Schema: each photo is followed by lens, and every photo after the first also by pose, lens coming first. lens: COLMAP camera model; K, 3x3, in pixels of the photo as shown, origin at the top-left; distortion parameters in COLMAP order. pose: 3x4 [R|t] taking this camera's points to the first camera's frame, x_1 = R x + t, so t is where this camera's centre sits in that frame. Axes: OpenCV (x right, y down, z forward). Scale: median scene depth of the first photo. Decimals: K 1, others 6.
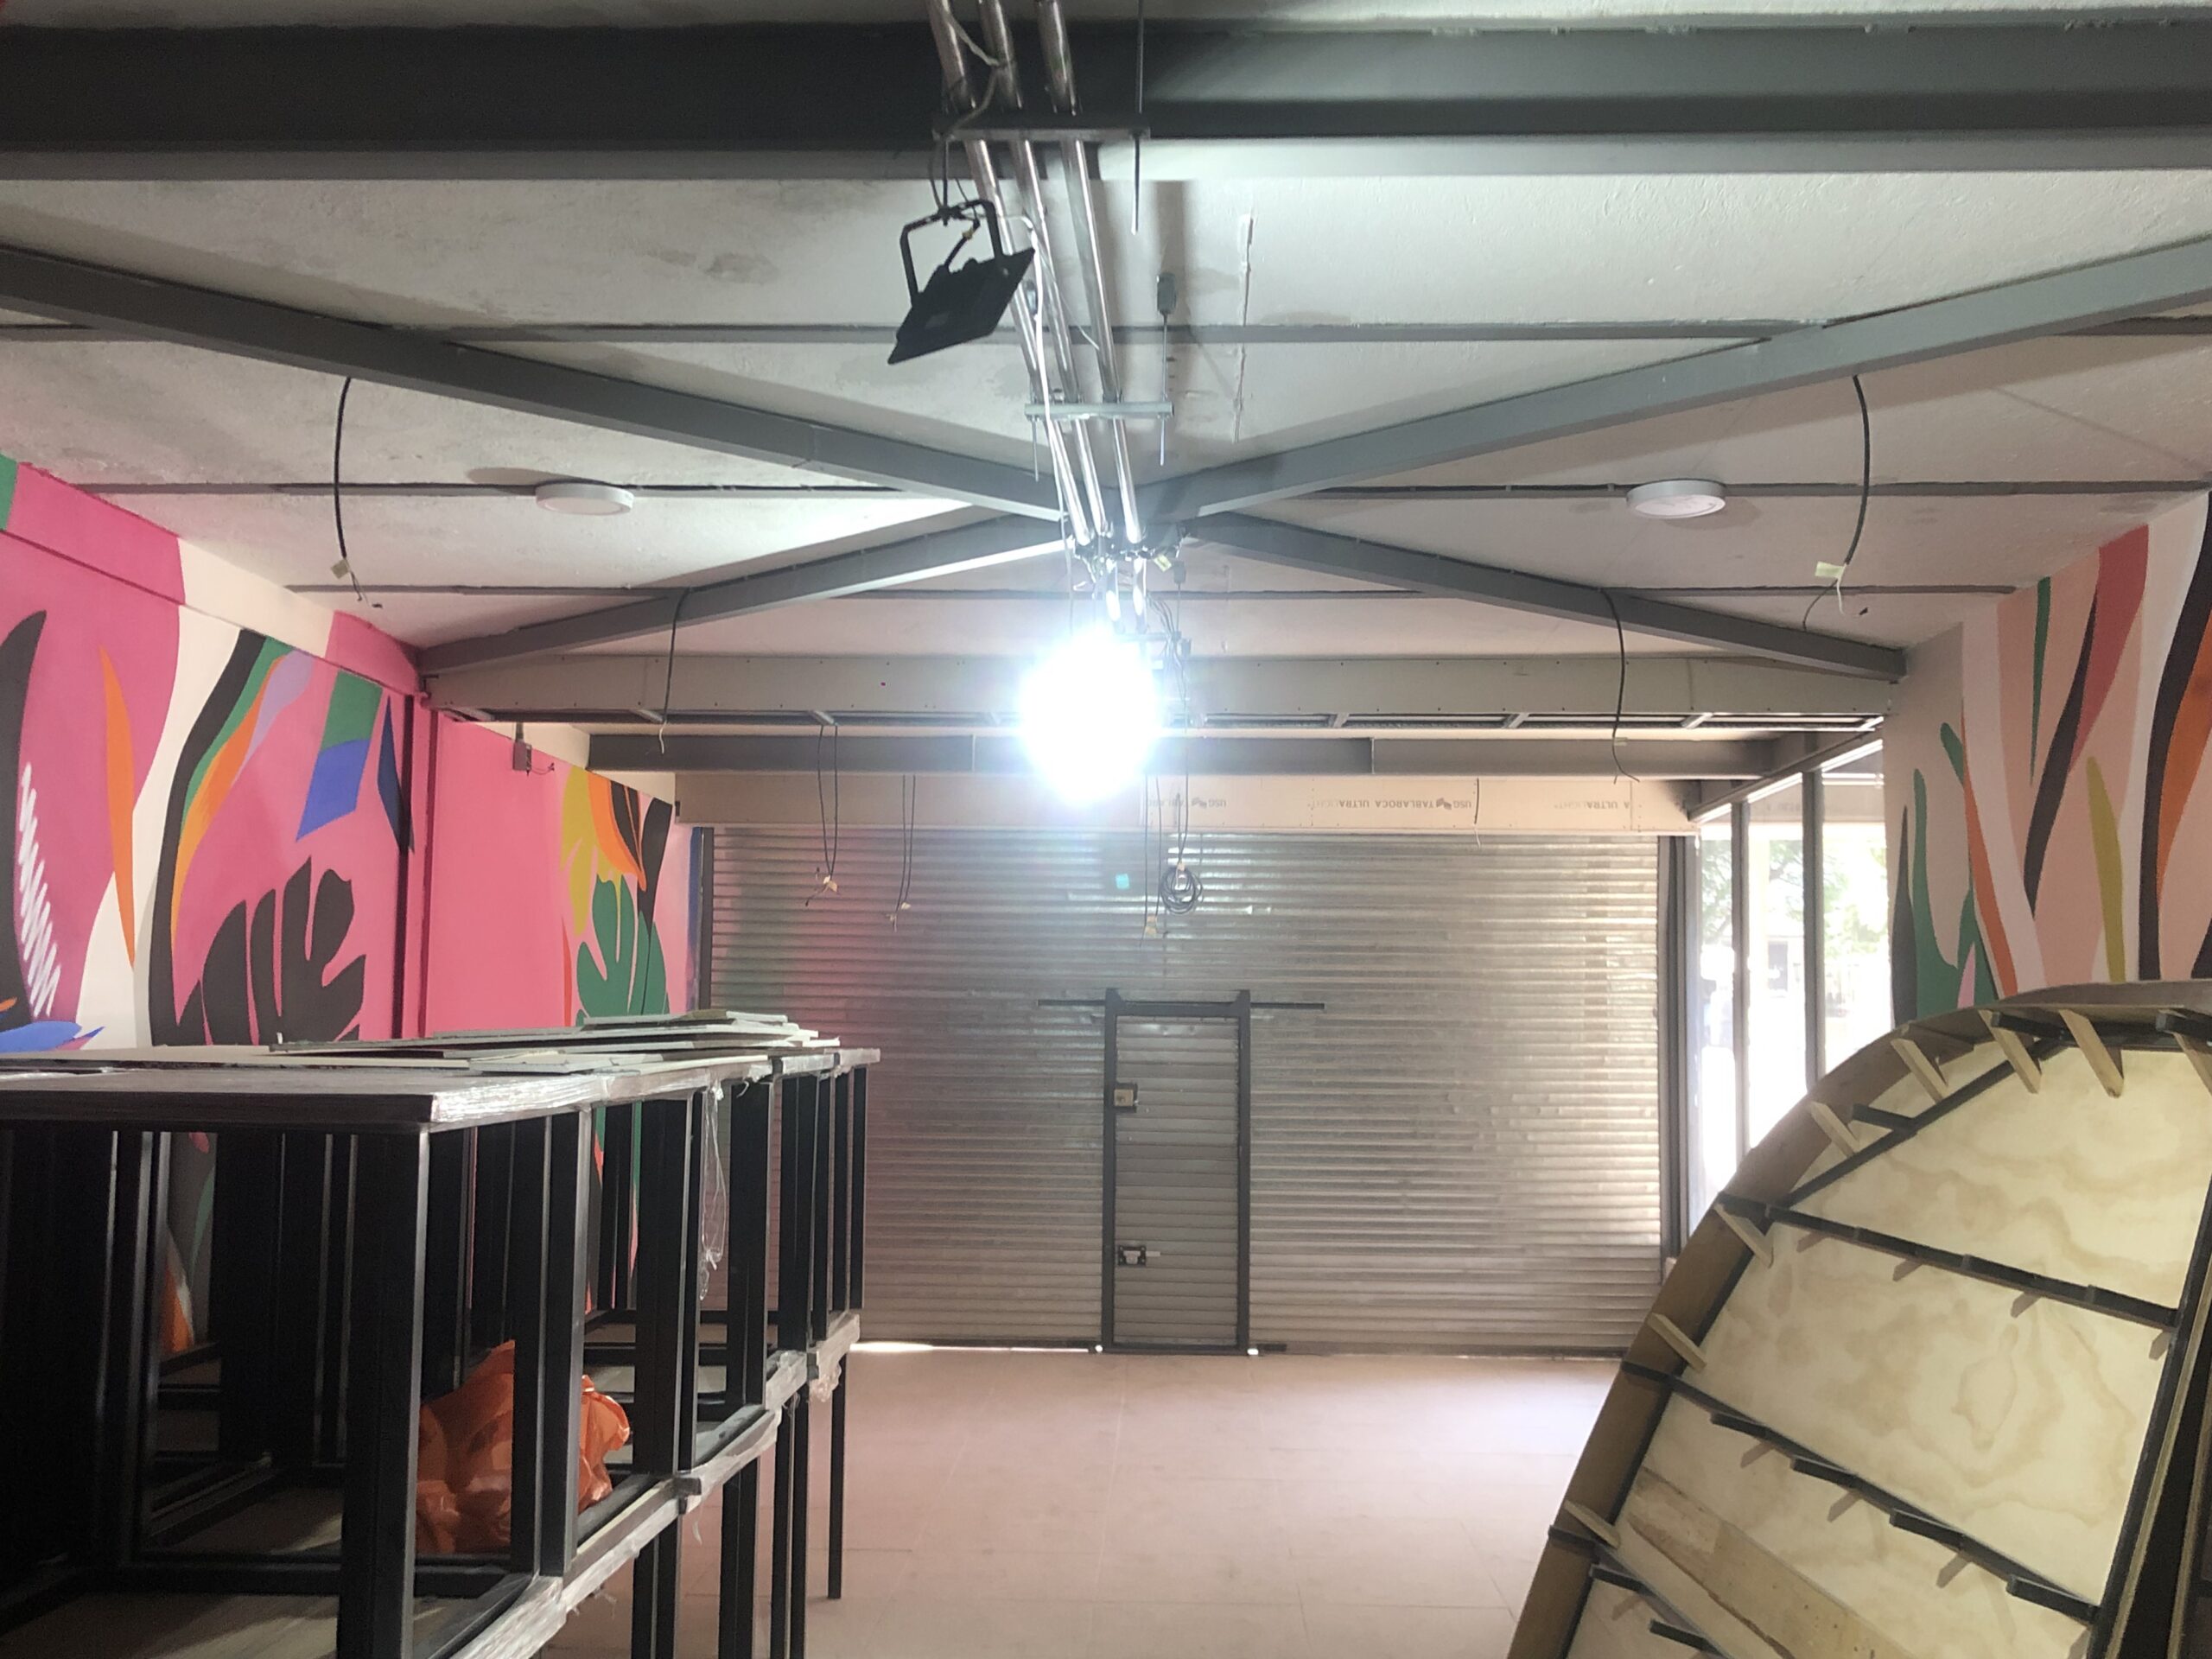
lens RADIAL K [[2275.4, 0, 1098.3], [0, 2275.4, 827.5], [0, 0, 1]] dist [0.099052, 0.000000]
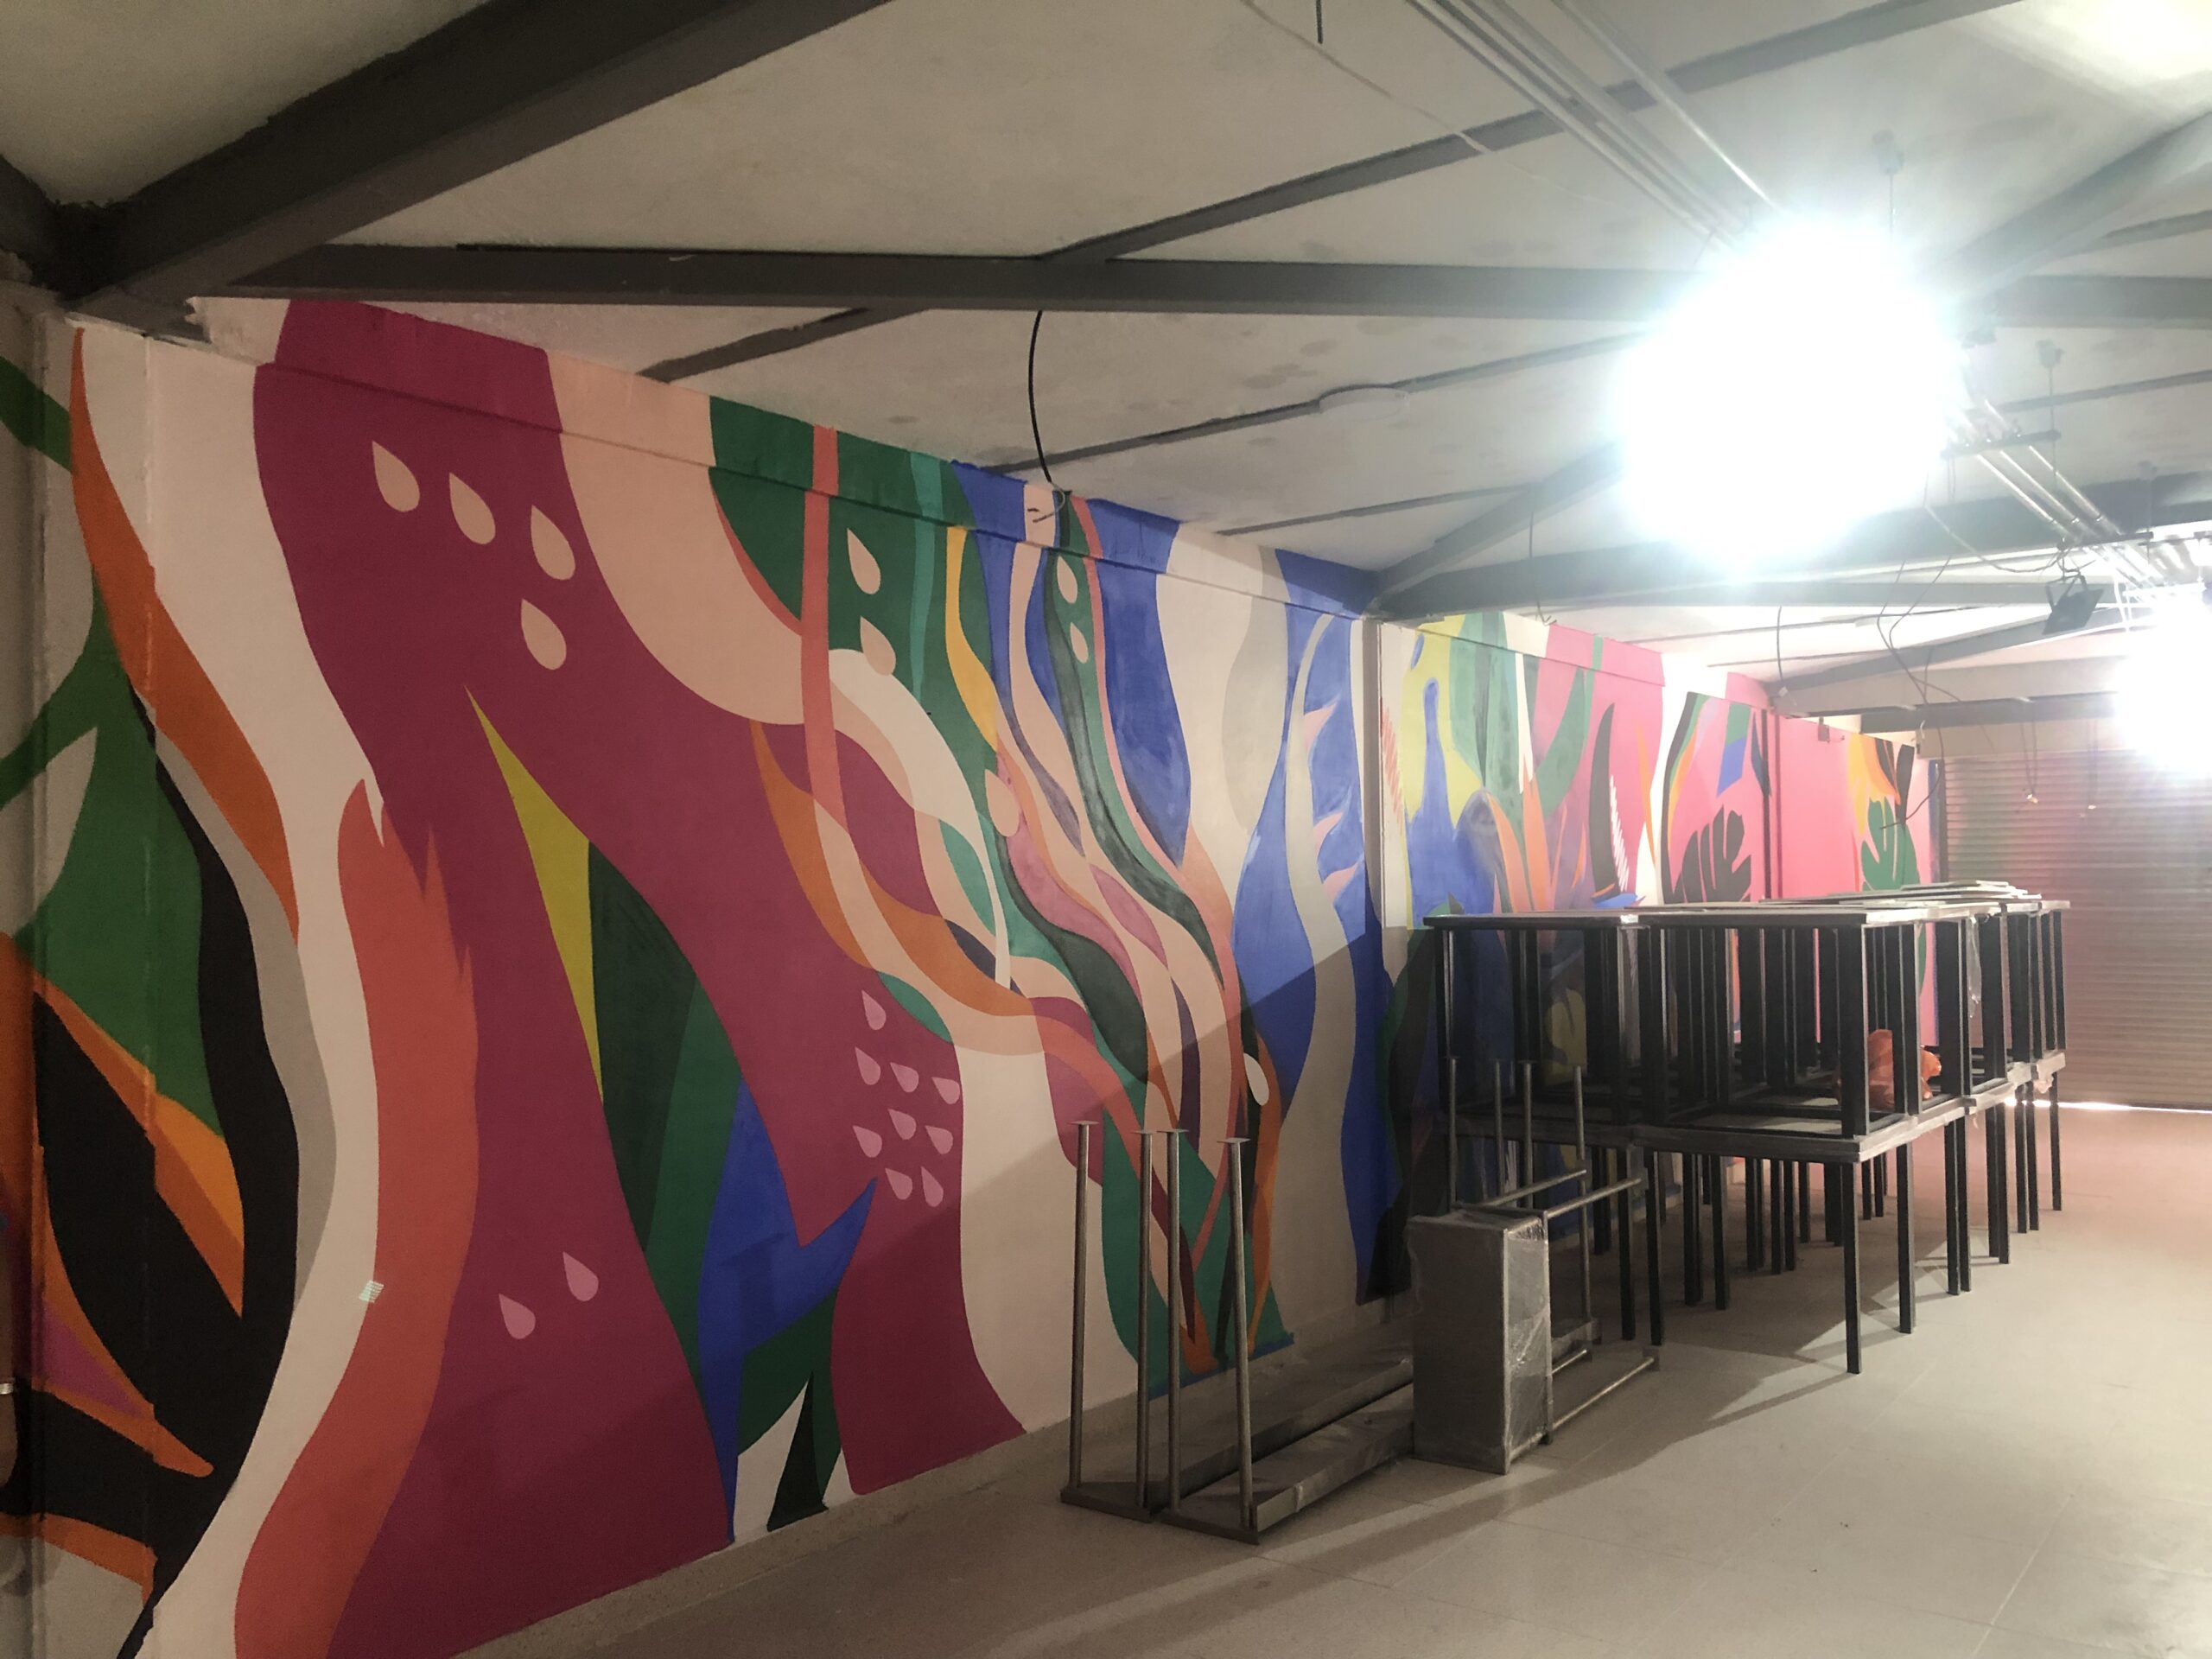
lens RADIAL K [[1788.4, 0, 1094.1], [0, 1788.4, 852.7], [0, 0, 1]] dist [0.046545, -0.037202]
pose [[0.823984, -0.037359, -0.565381, 0.067860], [0.071724, 0.996675, 0.038673, -0.042517], [0.562056, -0.072417, 0.823923, -0.515979]]
